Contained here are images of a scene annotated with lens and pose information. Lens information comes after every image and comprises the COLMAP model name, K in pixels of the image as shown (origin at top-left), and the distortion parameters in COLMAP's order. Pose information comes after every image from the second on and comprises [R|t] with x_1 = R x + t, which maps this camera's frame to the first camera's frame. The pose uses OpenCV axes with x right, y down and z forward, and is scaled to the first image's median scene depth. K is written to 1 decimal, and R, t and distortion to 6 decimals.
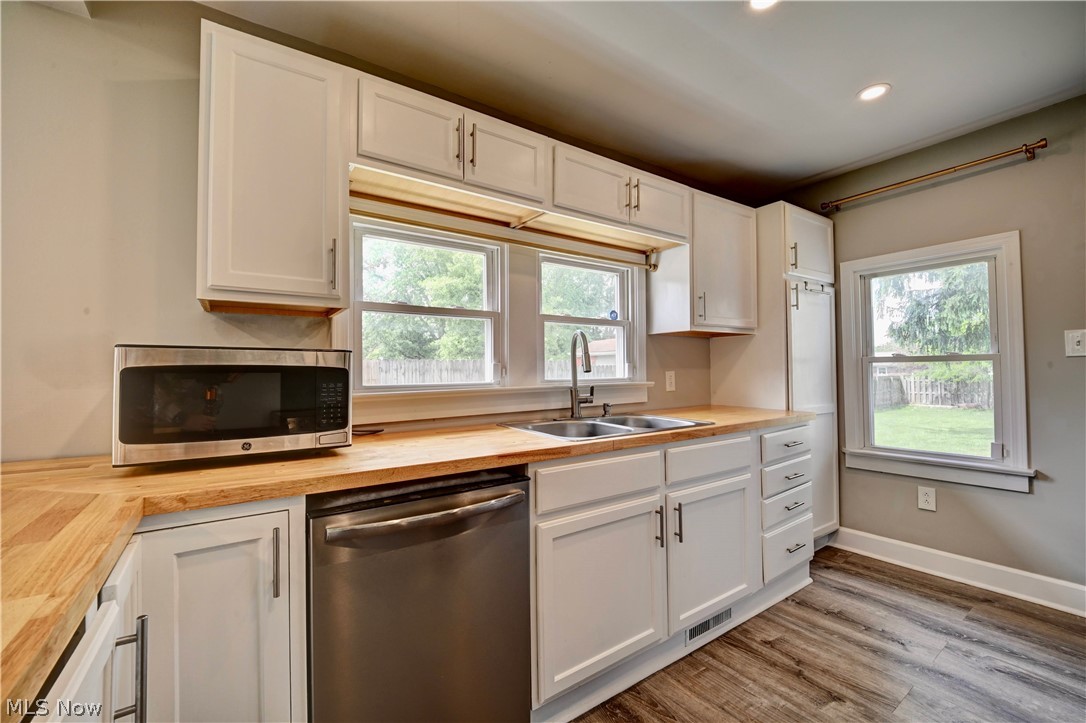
lens RADIAL K [[445.7, 0, 547.2], [0, 445.7, 362.5], [0, 0, 1]] dist [0.009342, -0.014874]
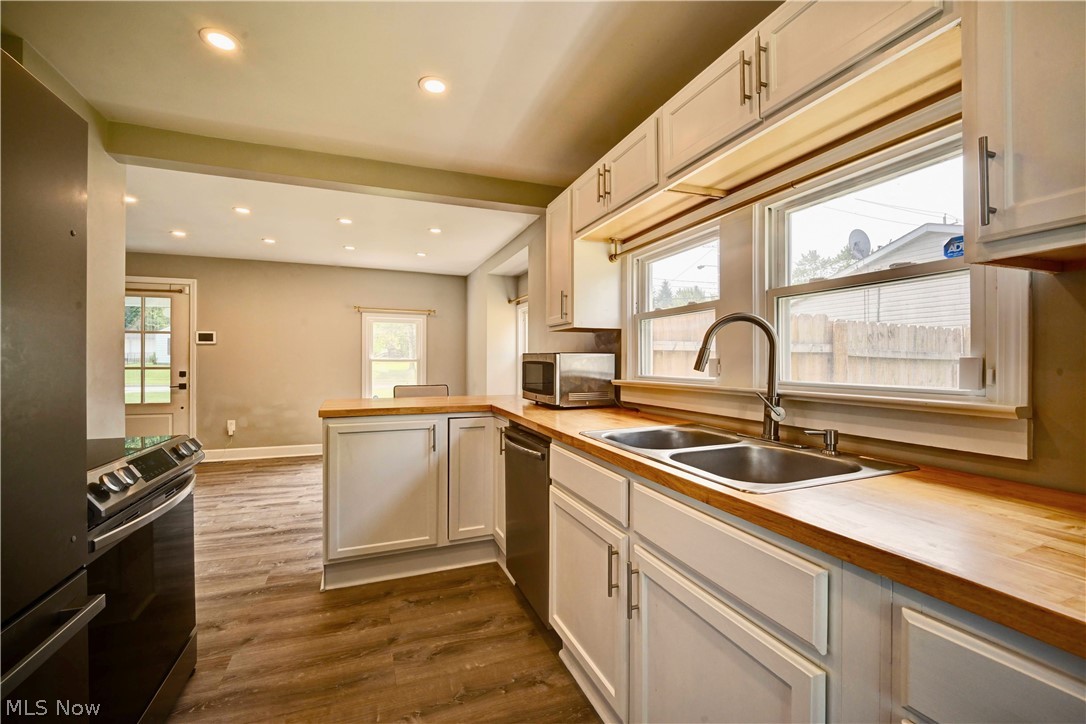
lens RADIAL K [[453.6, 0, 545.3], [0, 453.6, 361.4], [0, 0, 1]] dist [0.011266, -0.020003]
pose [[-0.232224, 0.011984, -0.972589, 0.737271], [0.018401, 0.999799, 0.007925, -0.004213], [0.972488, -0.016056, -0.232398, 0.758955]]
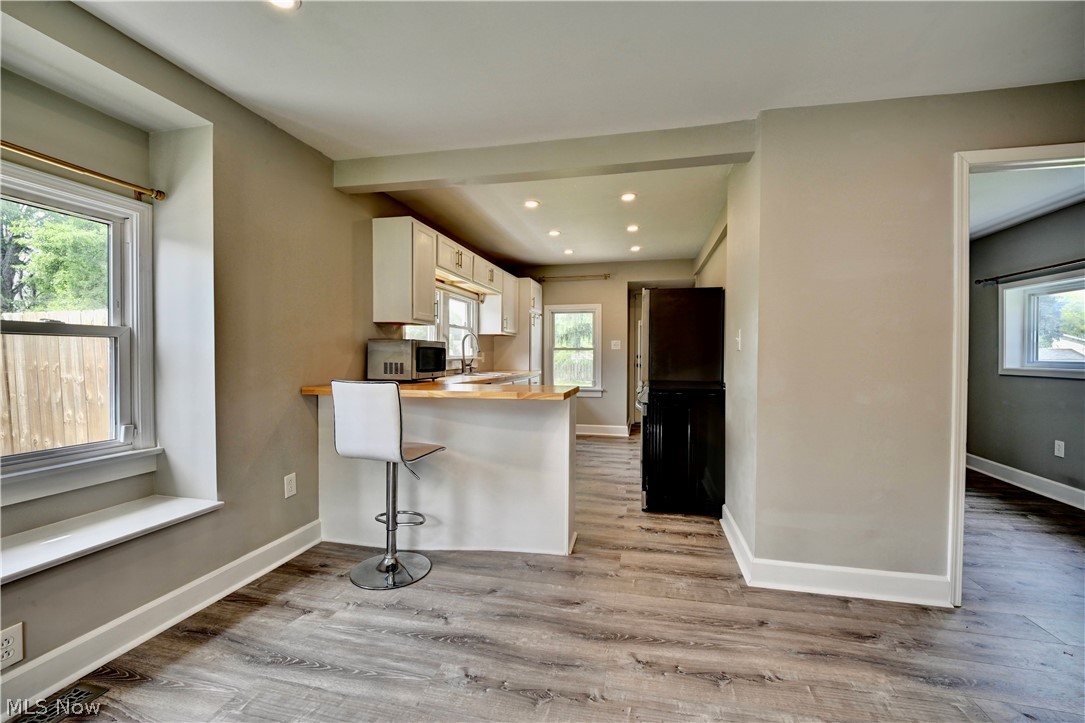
lens RADIAL K [[444.2, 0, 545.0], [0, 444.2, 360.5], [0, 0, 1]] dist [0.010098, -0.018602]
pose [[0.741382, 0.004463, 0.671069, -1.001877], [-0.025768, 0.999430, 0.021822, 0.005779], [-0.670589, -0.033470, 0.741074, -0.793215]]
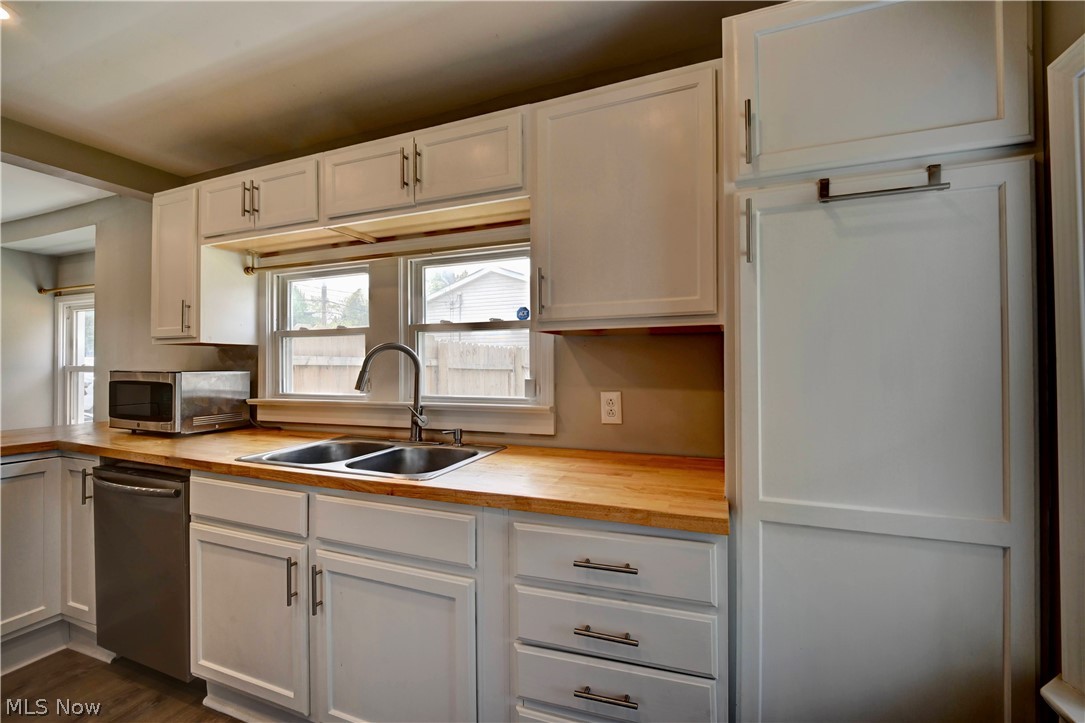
lens RADIAL K [[445.3, 0, 546.7], [0, 445.3, 362.5], [0, 0, 1]] dist [0.009342, -0.014874]
pose [[0.563233, 0.003550, -0.826291, 0.857015], [0.011126, 0.999868, 0.011879, -0.034855], [0.826224, -0.015884, 0.563118, 0.656629]]
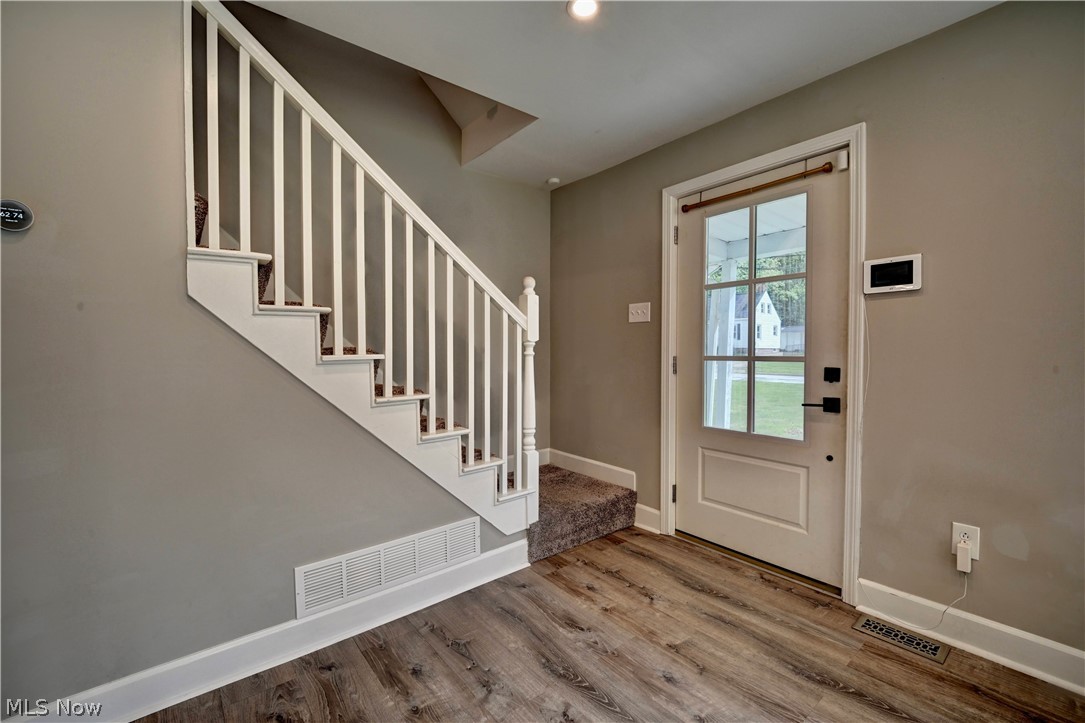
lens RADIAL K [[444.2, 0, 545.0], [0, 444.2, 360.5], [0, 0, 1]] dist [0.010098, -0.018602]
pose [[-0.997731, 0.013523, -0.065957, -0.381891], [0.013311, 0.999905, 0.003649, 0.004808], [0.066000, 0.002763, -0.997816, -0.639844]]
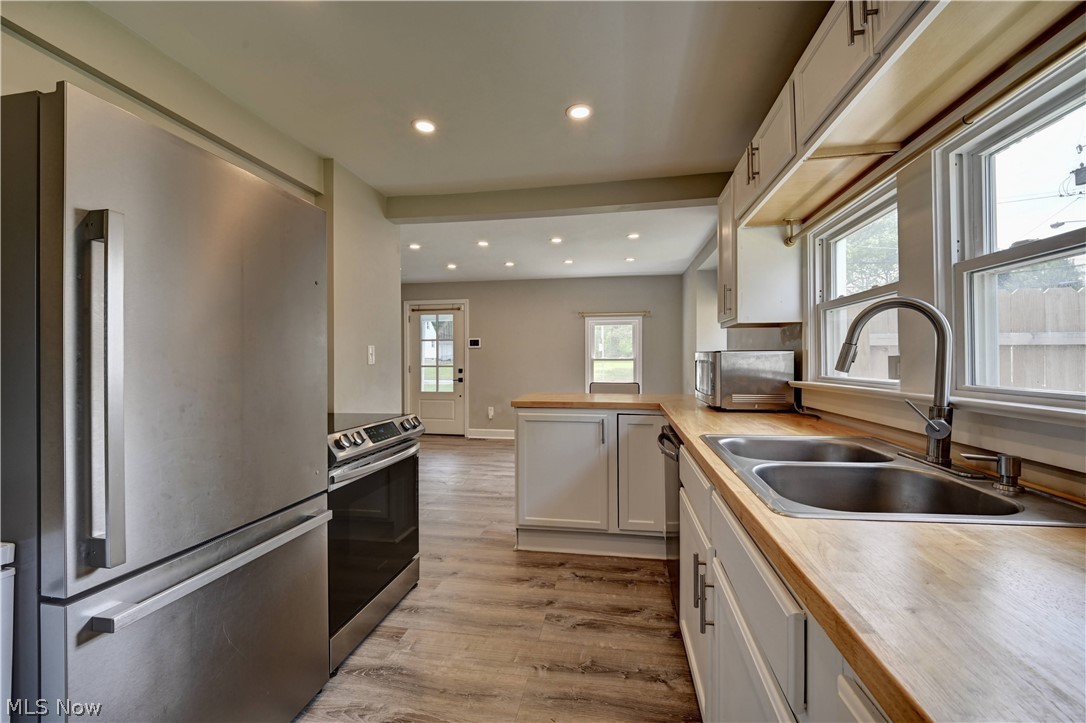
lens RADIAL K [[444.6, 0, 545.5], [0, 444.6, 360.5], [0, 0, 1]] dist [0.010098, -0.018602]
pose [[-0.701927, 0.014851, -0.712094, 0.669317], [0.024682, 0.999689, -0.003482, -0.000674], [0.711821, -0.020020, -0.702076, 0.948195]]
